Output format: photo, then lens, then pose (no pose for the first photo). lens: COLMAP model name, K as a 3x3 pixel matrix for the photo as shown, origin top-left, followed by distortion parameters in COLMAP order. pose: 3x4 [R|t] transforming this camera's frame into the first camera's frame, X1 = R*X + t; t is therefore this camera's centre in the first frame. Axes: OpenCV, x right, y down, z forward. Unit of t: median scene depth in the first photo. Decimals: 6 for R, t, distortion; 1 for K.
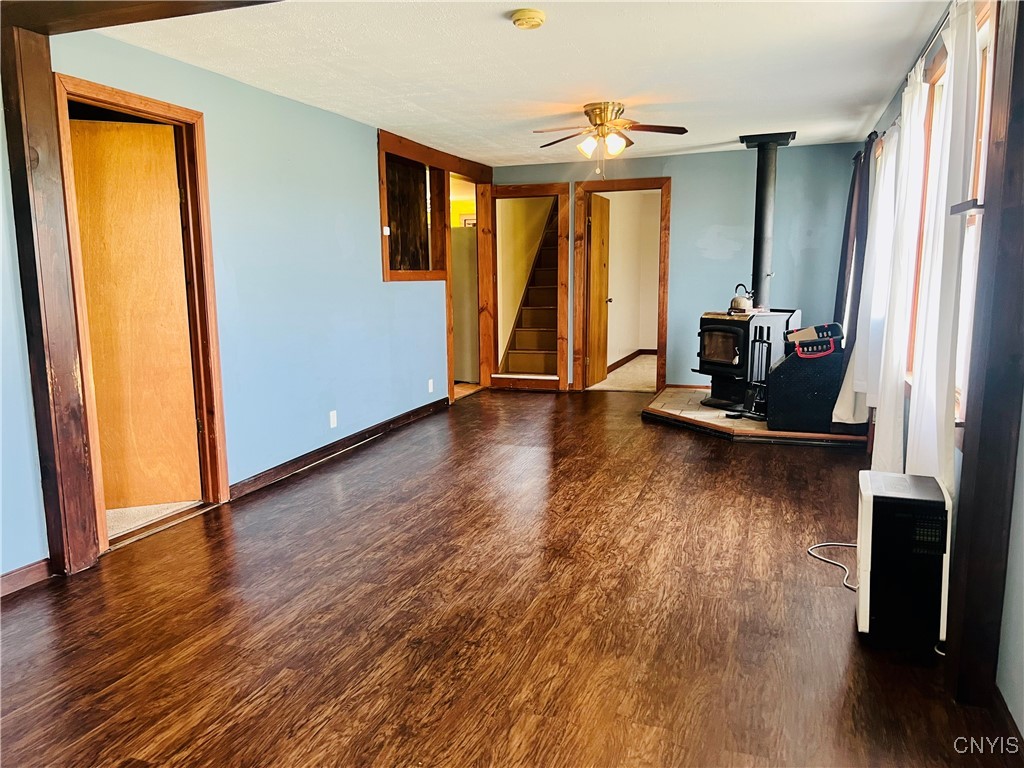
lens RADIAL K [[774.6, 0, 504.5], [0, 774.6, 393.6], [0, 0, 1]] dist [0.062935, -0.075881]
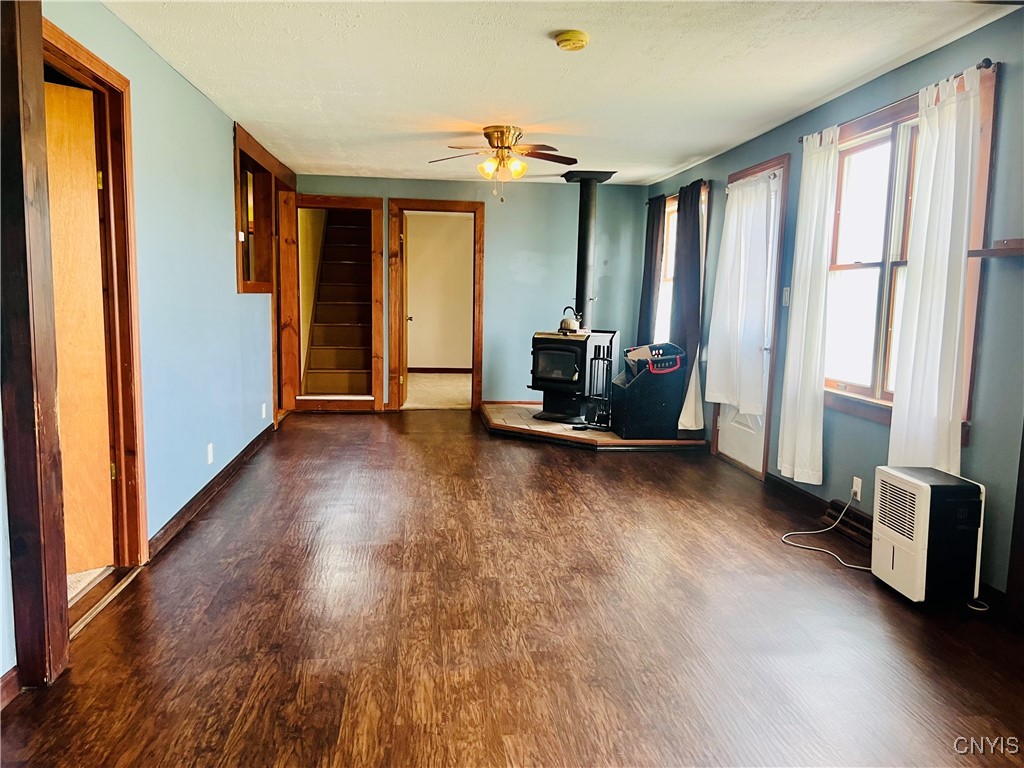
lens RADIAL K [[774.6, 0, 503.1], [0, 774.6, 383.1], [0, 0, 1]] dist [0.062935, -0.075881]
pose [[0.898865, -0.020178, 0.437762, -0.308018], [0.036204, 0.998944, -0.028294, -0.008421], [-0.436728, 0.041281, 0.898646, 0.092391]]
